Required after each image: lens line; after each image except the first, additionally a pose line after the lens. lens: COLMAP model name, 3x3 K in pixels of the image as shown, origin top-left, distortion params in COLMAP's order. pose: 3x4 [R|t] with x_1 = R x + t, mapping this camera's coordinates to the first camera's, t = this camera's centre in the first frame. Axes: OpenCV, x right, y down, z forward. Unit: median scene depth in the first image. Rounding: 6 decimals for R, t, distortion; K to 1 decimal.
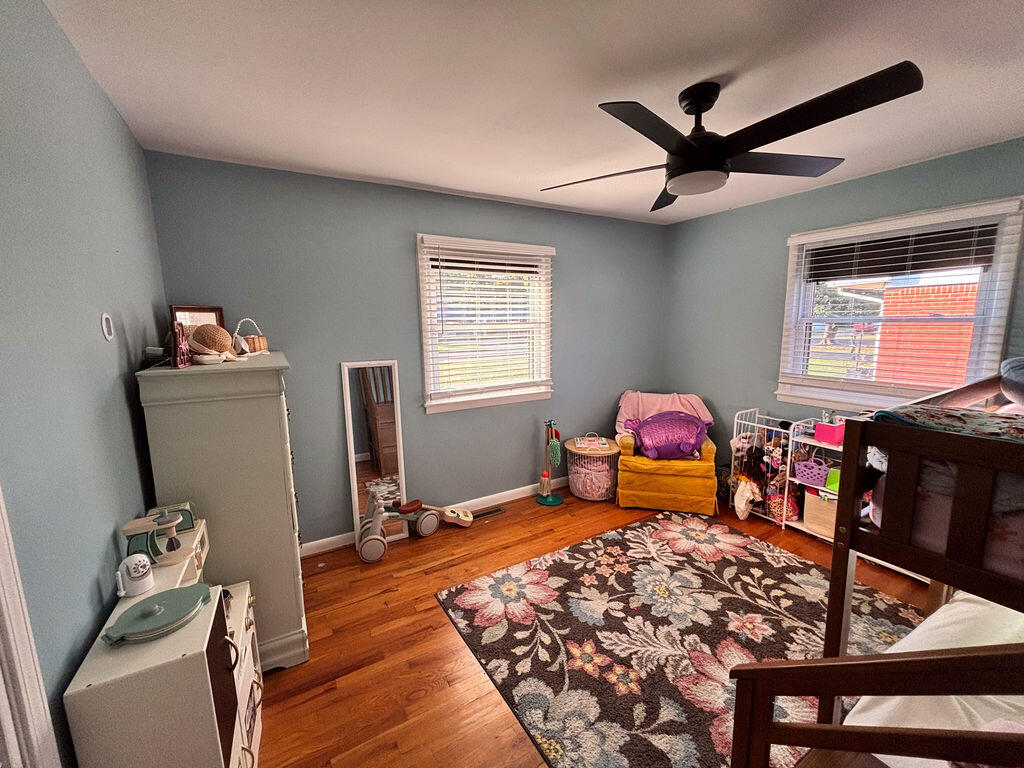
lens RADIAL K [[411.1, 0, 511.8], [0, 411.1, 385.5], [0, 0, 1]] dist [-0.007728, 0.003516]
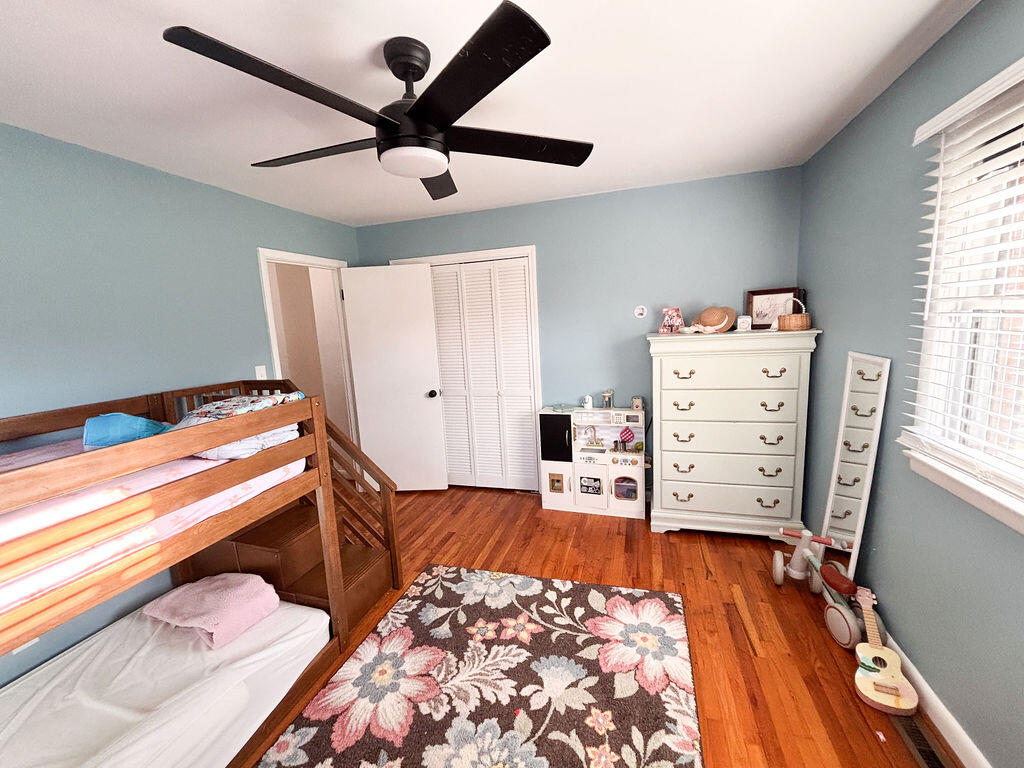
lens RADIAL K [[411.1, 0, 511.8], [0, 411.1, 385.5], [0, 0, 1]] dist [-0.007728, 0.003516]
pose [[-0.736406, 0.159620, -0.657441, 0.639378], [-0.040154, 0.959744, 0.277993, -0.204168], [0.675348, 0.231114, -0.700351, 1.259595]]
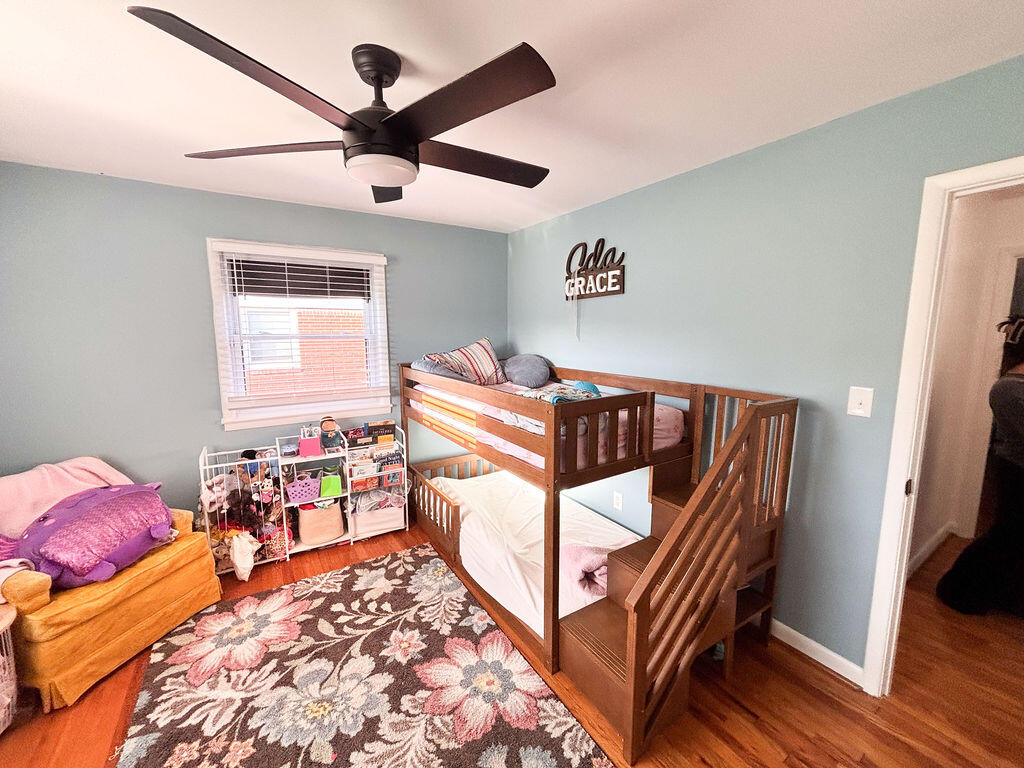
lens RADIAL K [[411.1, 0, 511.8], [0, 411.1, 385.5], [0, 0, 1]] dist [-0.007728, 0.003516]
pose [[-0.040961, -0.117453, 0.992233, -0.289600], [0.157057, 0.979965, 0.122484, -0.091442], [-0.986740, 0.160855, -0.021694, 0.573002]]
